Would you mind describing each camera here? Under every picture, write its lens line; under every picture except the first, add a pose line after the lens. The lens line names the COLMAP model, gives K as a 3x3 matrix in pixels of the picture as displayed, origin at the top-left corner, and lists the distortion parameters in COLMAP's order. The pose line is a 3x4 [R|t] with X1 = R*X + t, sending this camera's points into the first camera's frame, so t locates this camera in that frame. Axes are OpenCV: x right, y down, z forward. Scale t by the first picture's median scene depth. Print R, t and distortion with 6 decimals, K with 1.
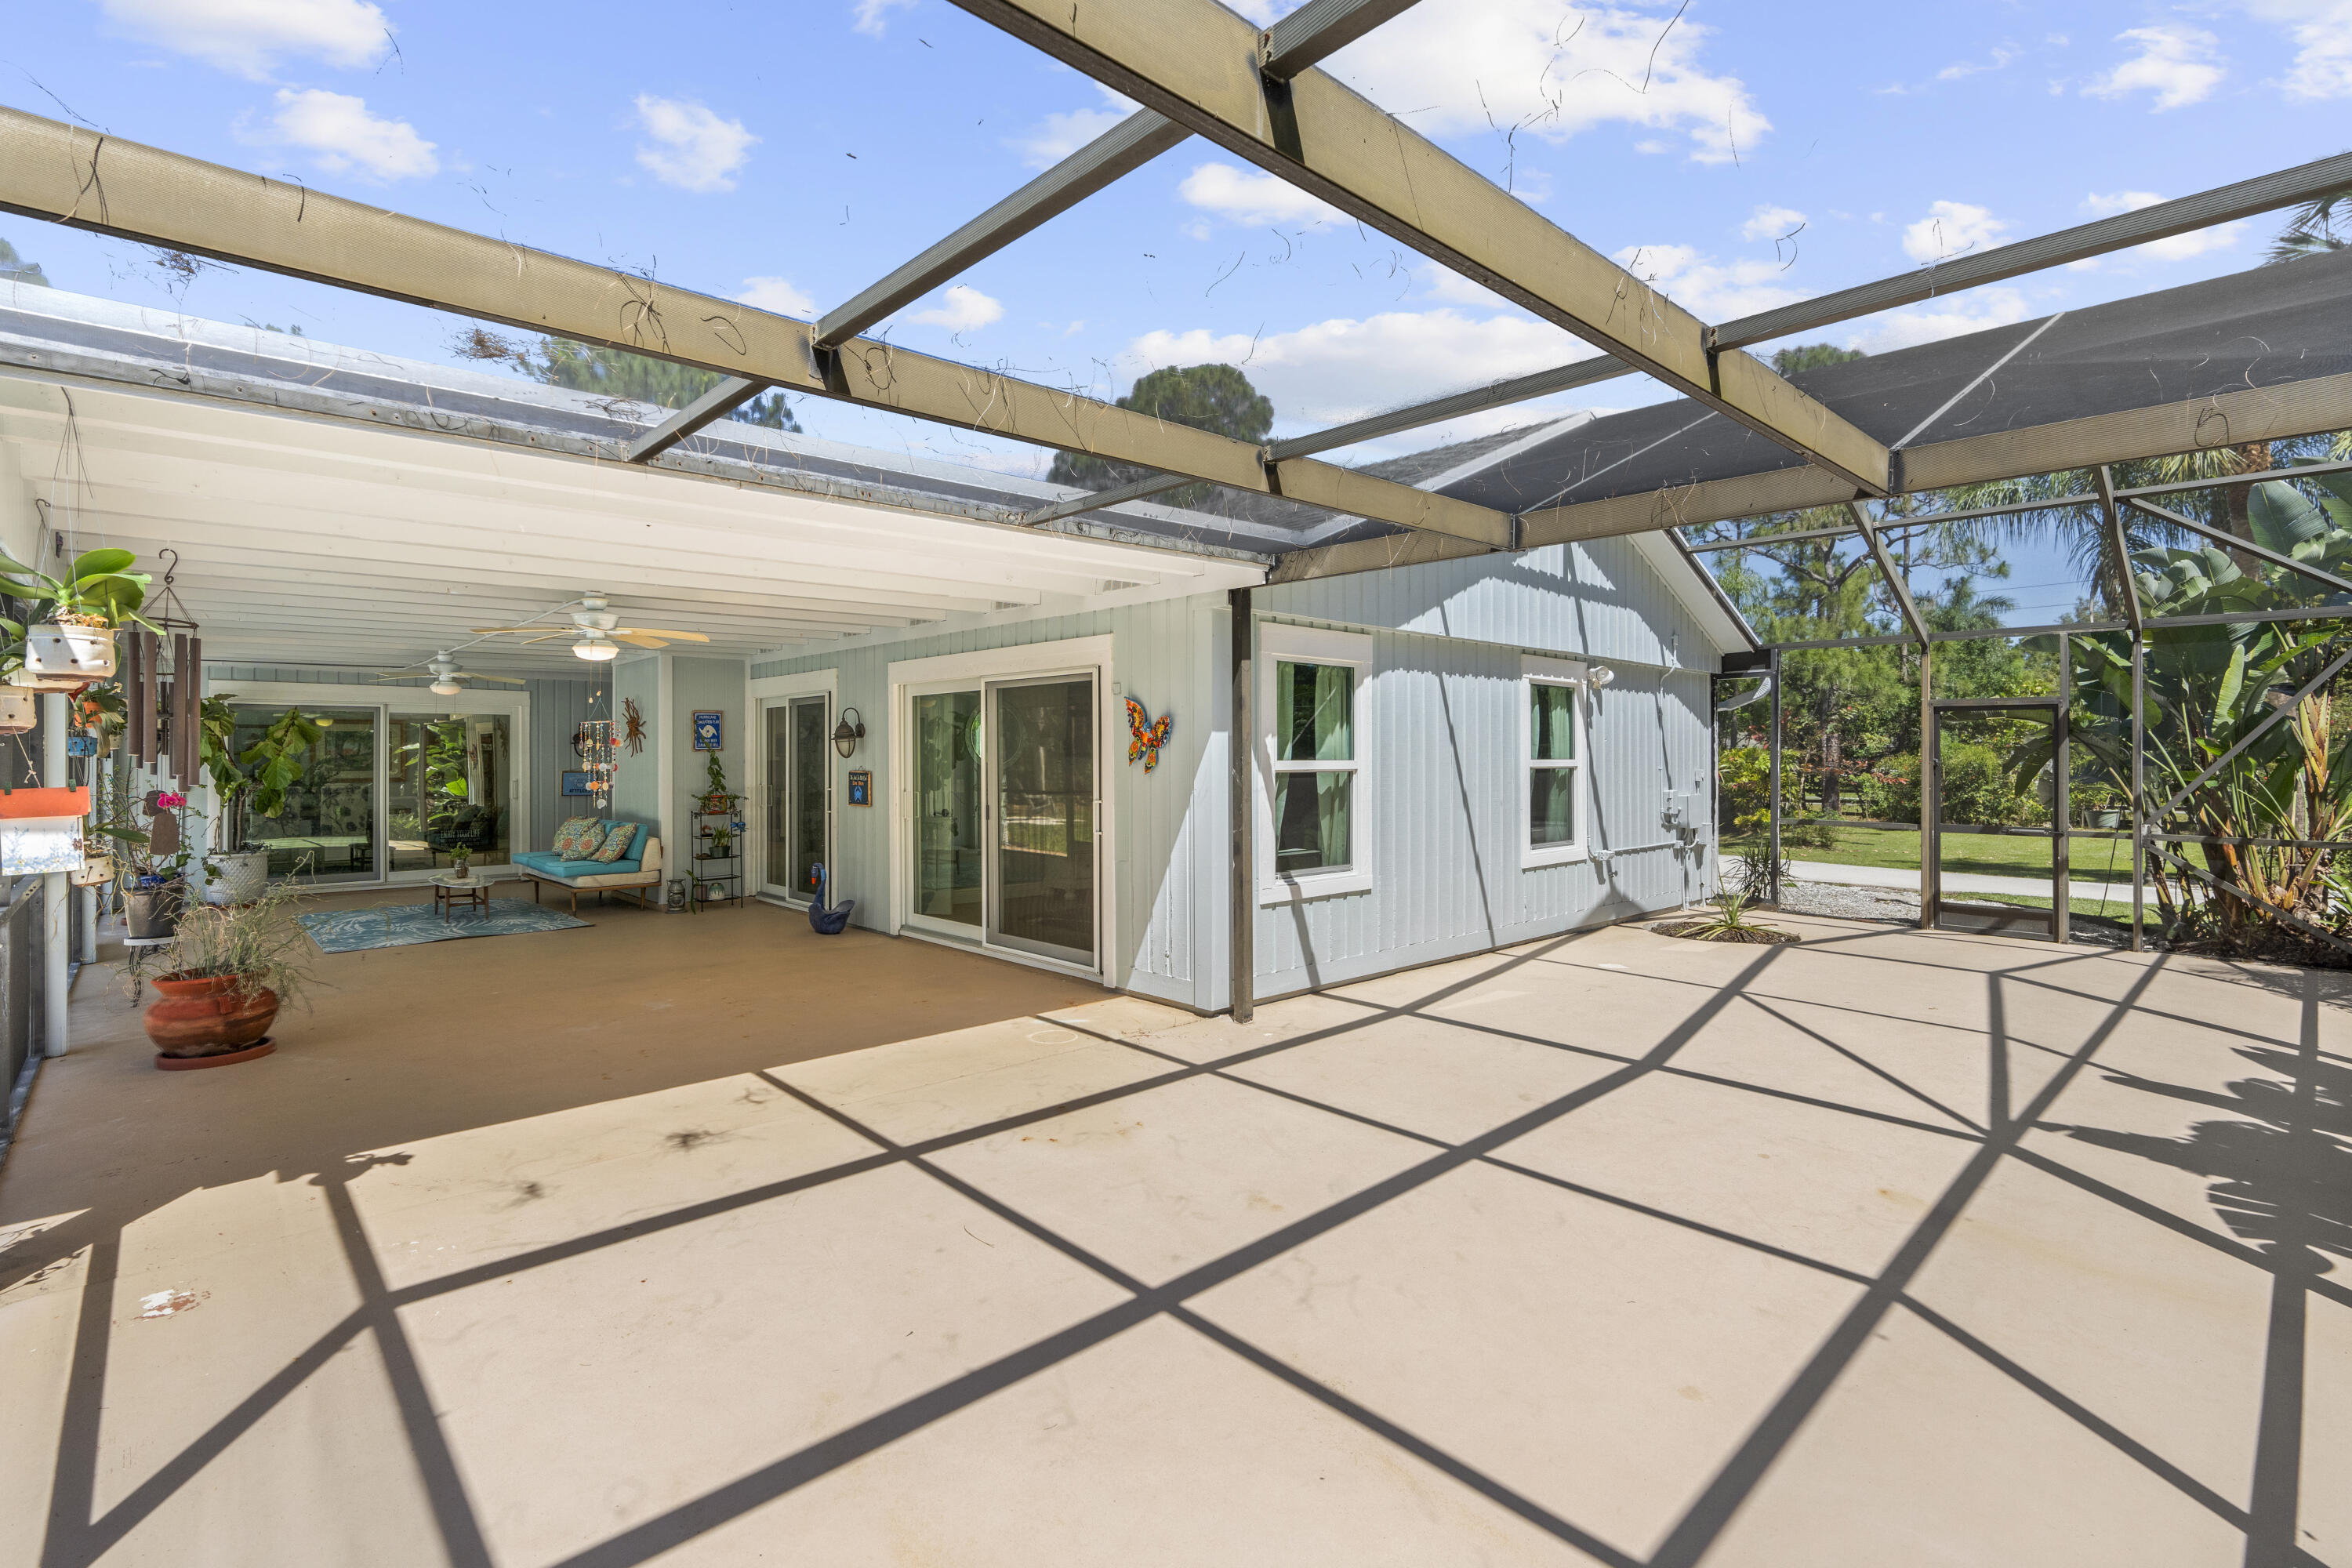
lens RADIAL K [[1091.9, 0, 1170.8], [0, 1091.9, 770.6], [0, 0, 1]] dist [0.002078, 0.000861]
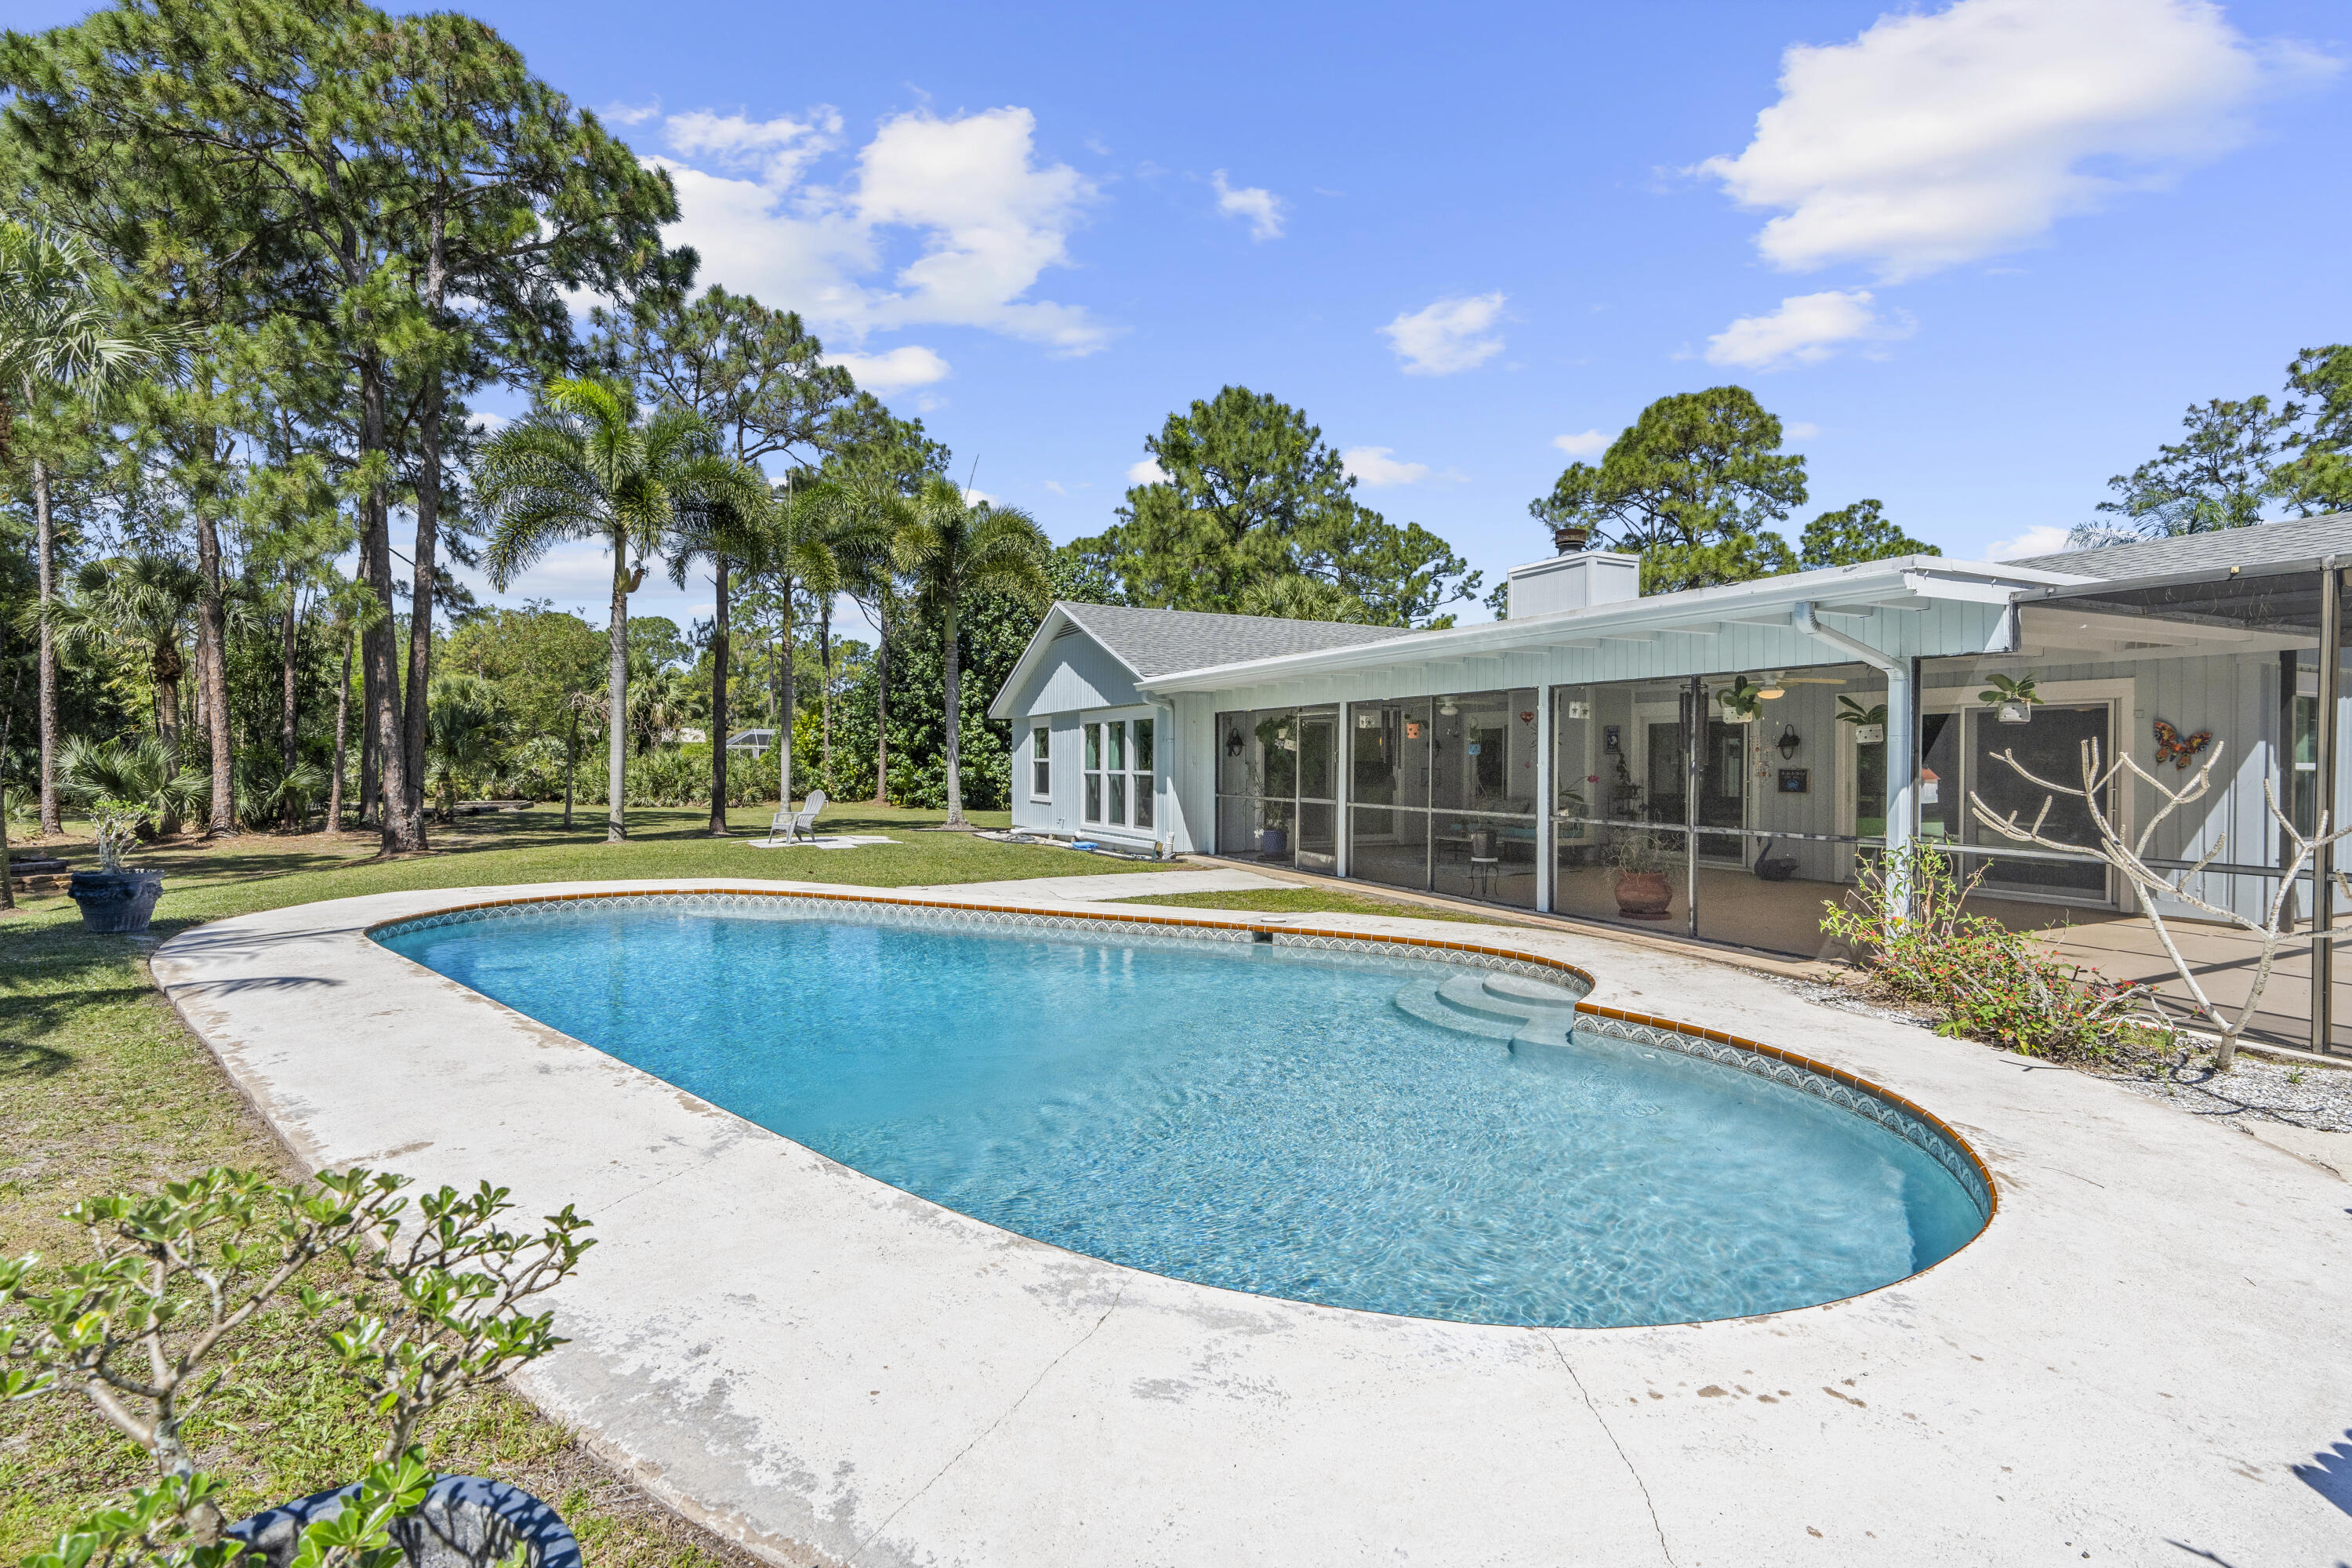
lens RADIAL K [[1091.9, 0, 1182.5], [0, 1091.9, 770.1], [0, 0, 1]] dist [0.002078, 0.000861]
pose [[0.962873, 0.010264, -0.269760, -0.827134], [-0.010951, 0.999939, -0.001042, 0.016390], [0.269733, 0.003957, 0.962927, -0.729295]]
